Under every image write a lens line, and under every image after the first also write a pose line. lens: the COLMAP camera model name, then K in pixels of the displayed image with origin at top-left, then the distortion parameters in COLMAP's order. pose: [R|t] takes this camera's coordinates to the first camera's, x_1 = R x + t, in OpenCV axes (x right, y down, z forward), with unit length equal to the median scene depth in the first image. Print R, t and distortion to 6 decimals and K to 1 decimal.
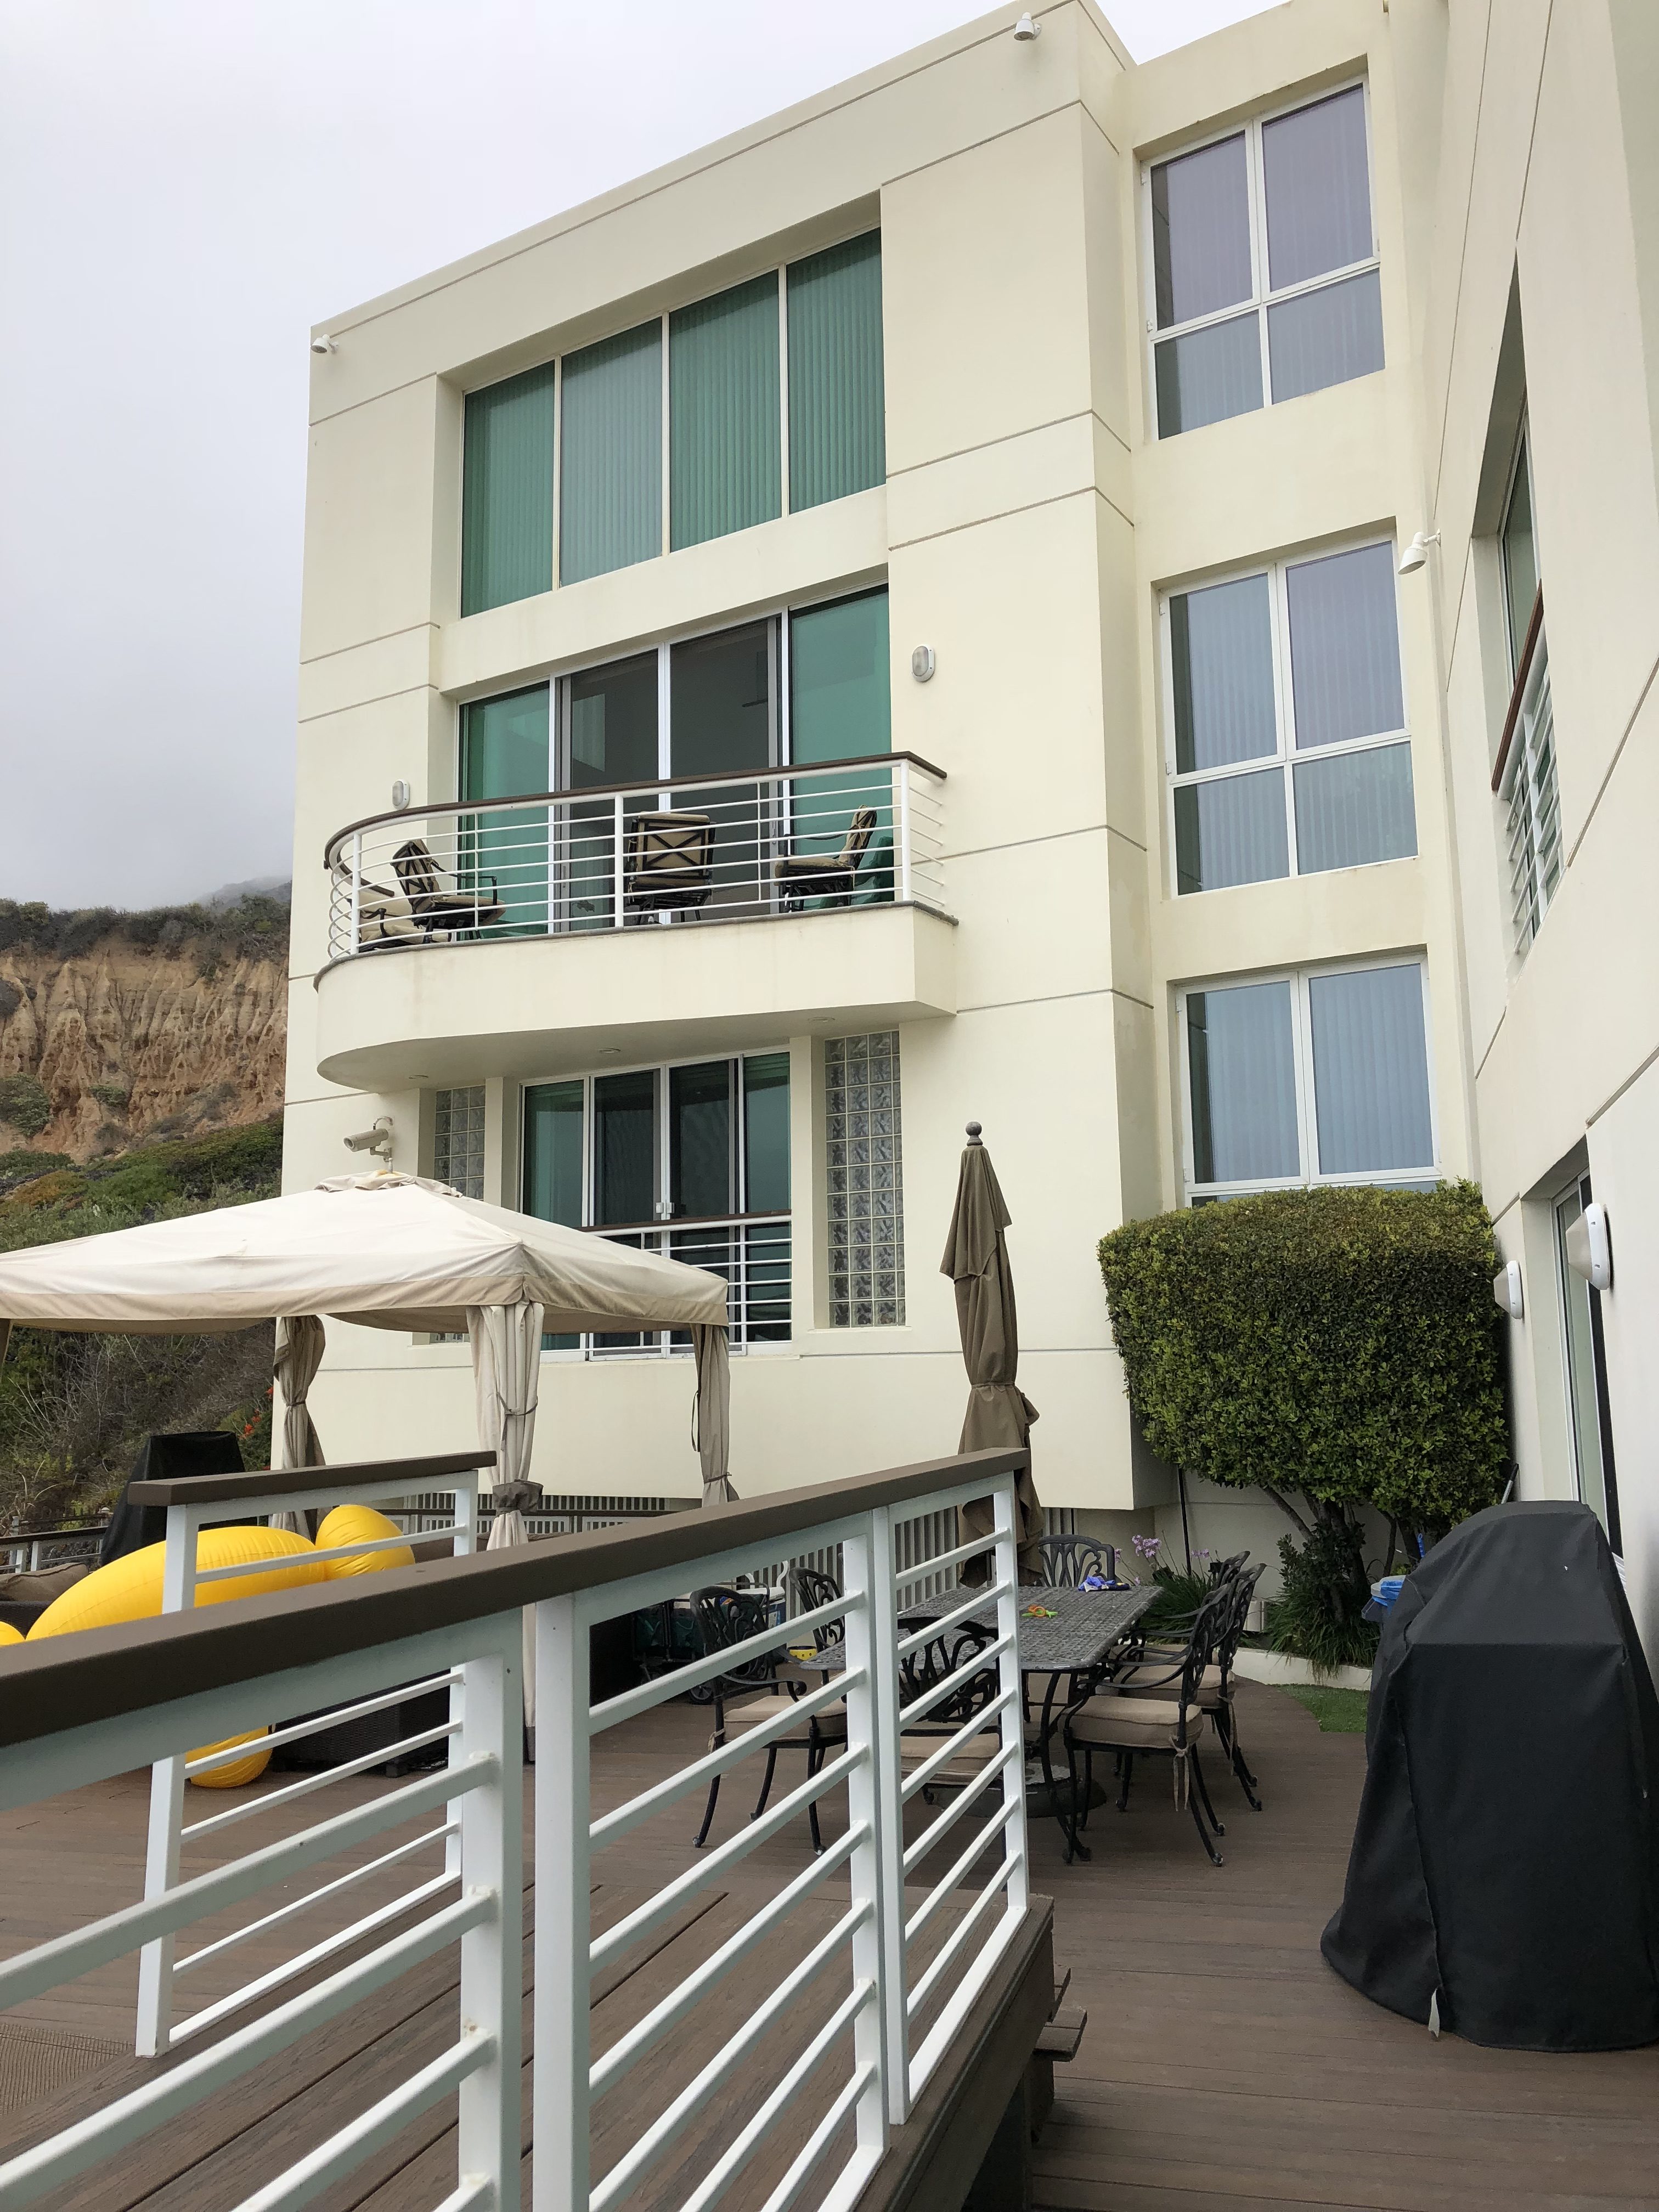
lens RADIAL K [[1817.6, 0, 822.1], [0, 1817.6, 1101.0], [0, 0, 1]] dist [0.014970, 0.012198]
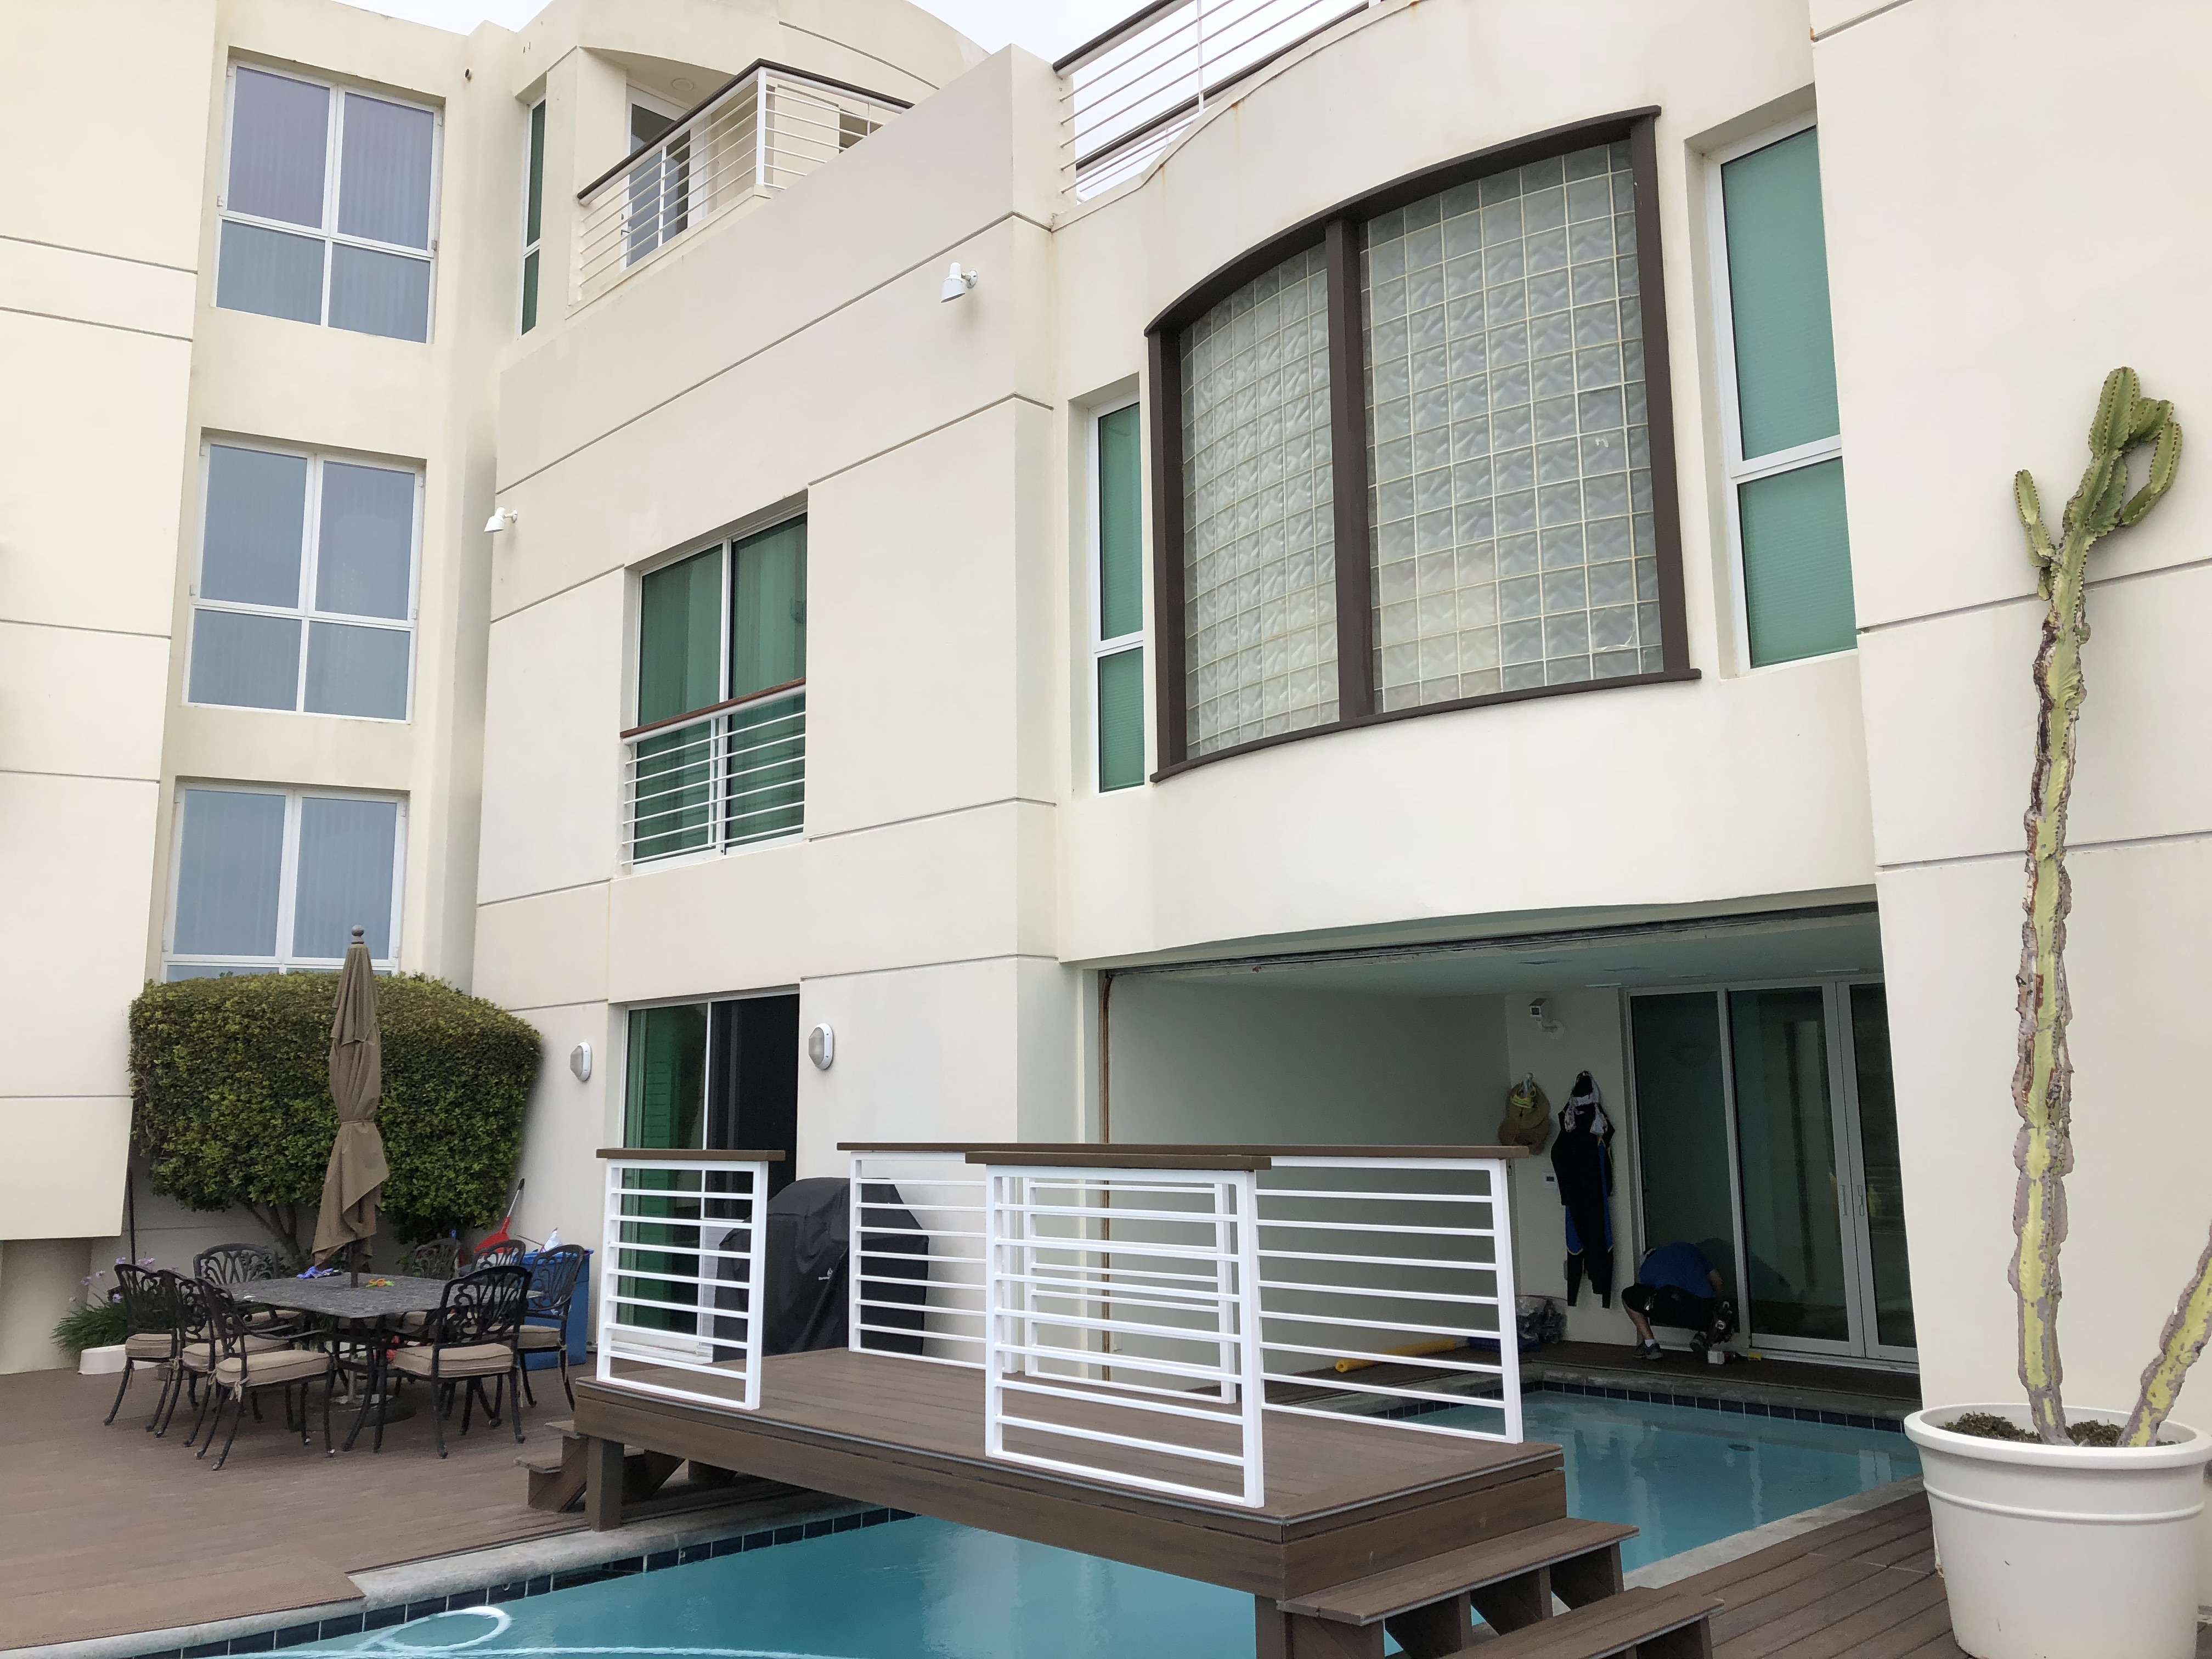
lens RADIAL K [[1817.6, 0, 1088.1], [0, 1817.6, 823.1], [0, 0, 1]] dist [0.014970, 0.012198]
pose [[0.498877, 0.146125, 0.854266, -0.498588], [-0.132531, 0.986953, -0.091426, -0.006963], [-0.856480, -0.067606, 0.511734, -0.088382]]
